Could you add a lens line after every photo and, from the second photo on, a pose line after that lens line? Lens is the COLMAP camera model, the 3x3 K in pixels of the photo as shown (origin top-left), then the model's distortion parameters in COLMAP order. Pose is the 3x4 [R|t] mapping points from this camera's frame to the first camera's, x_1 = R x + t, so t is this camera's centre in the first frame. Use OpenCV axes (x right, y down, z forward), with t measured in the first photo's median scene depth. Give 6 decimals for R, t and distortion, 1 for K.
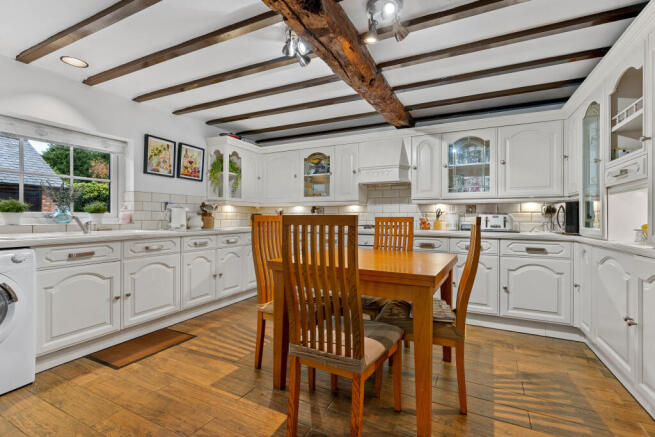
lens RADIAL K [[269.0, 0, 323.1], [0, 269.0, 218.7], [0, 0, 1]] dist [-0.004064, -0.000227]
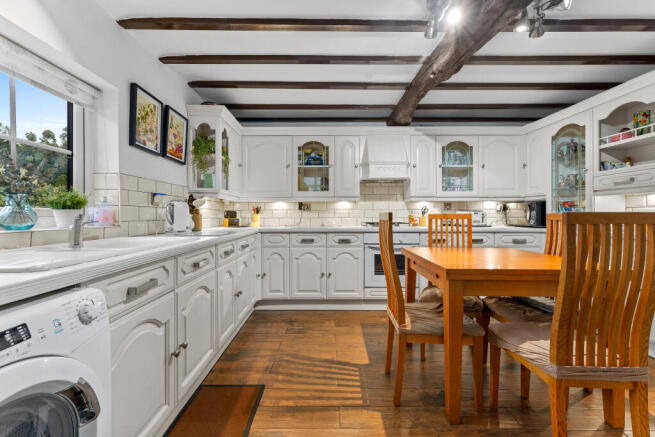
lens RADIAL K [[275.7, 0, 326.2], [0, 275.7, 215.7], [0, 0, 1]] dist [-0.000753, -0.000009]
pose [[0.912845, -0.006195, 0.408260, -0.482729], [0.006026, 0.999980, 0.001701, -0.003979], [-0.408262, 0.000907, 0.912864, 0.217671]]
